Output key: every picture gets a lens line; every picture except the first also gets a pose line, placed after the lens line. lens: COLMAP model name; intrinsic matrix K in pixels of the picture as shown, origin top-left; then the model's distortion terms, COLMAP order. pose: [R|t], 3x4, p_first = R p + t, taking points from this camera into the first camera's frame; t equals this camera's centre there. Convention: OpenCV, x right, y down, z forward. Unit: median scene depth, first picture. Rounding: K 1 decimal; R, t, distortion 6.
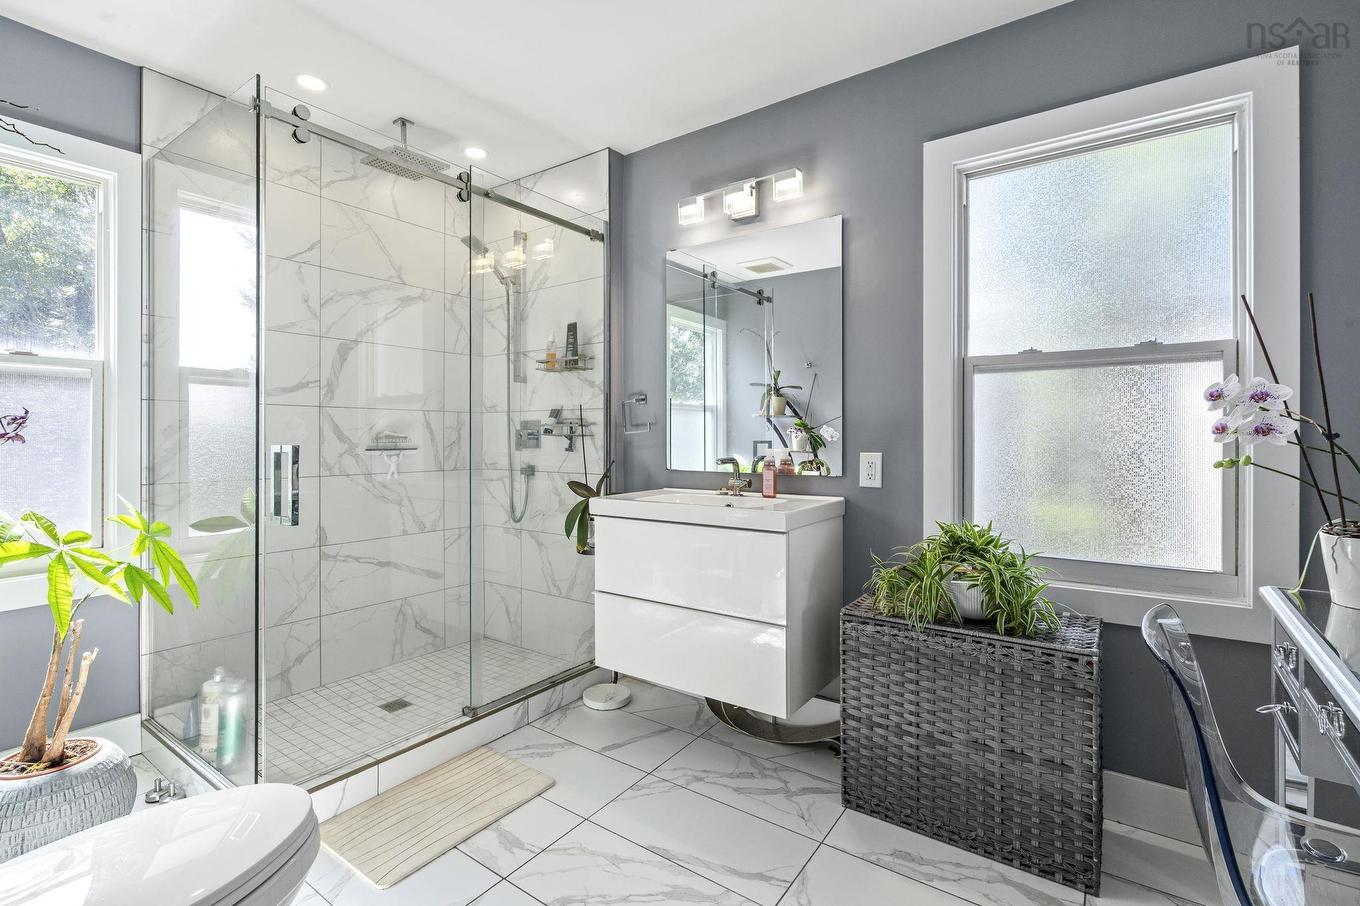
lens RADIAL K [[617.7, 0, 666.5], [0, 617.7, 441.1], [0, 0, 1]] dist [-0.011731, 0.004051]
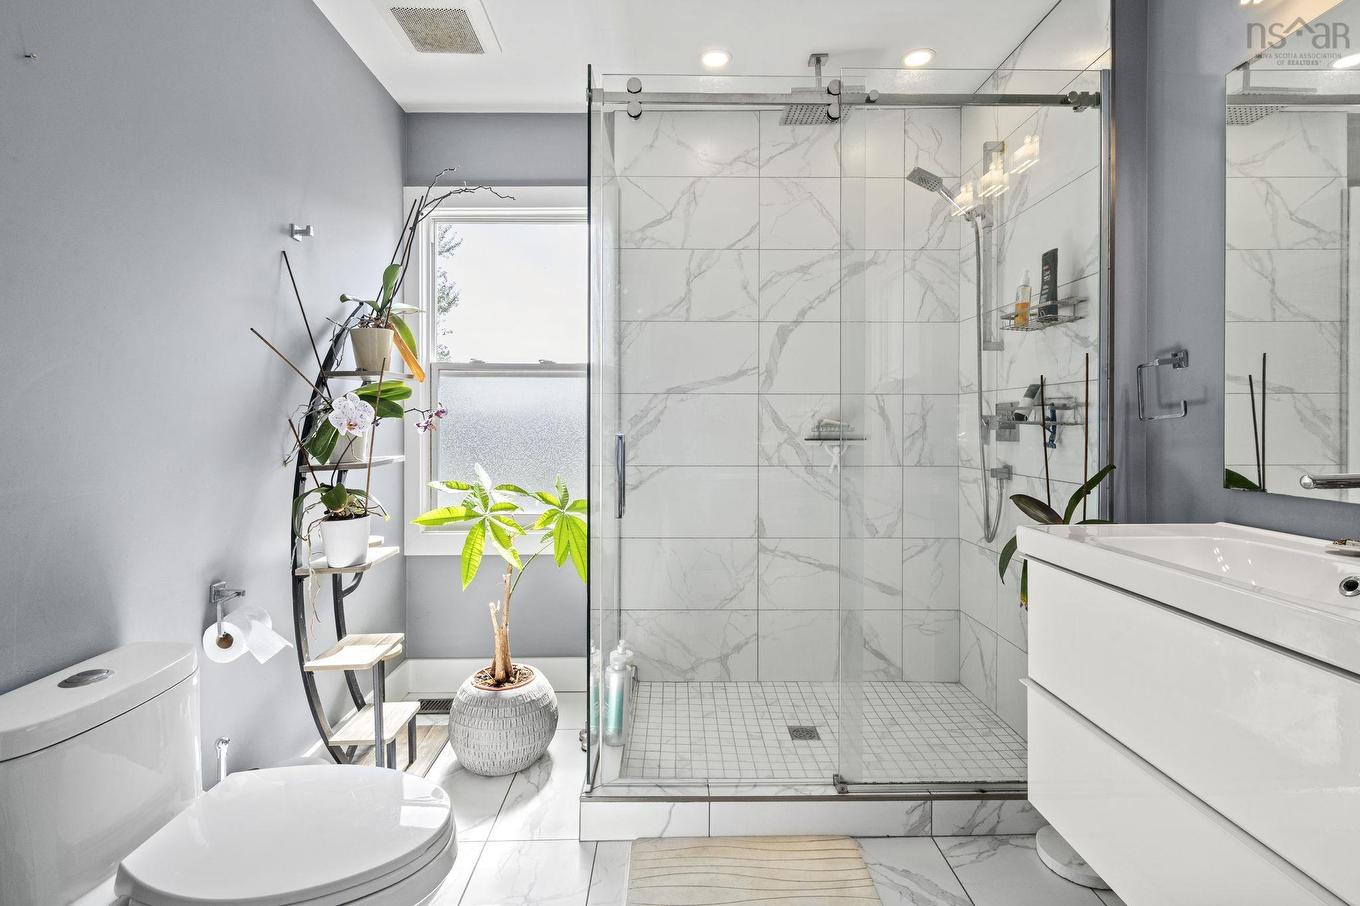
lens RADIAL K [[617.7, 0, 690.6], [0, 617.7, 429.9], [0, 0, 1]] dist [-0.011731, 0.004051]
pose [[0.599767, 0.008054, -0.800134, 0.145288], [-0.005879, 0.999967, 0.005658, -0.004089], [0.800153, 0.001311, 0.599794, 0.316690]]
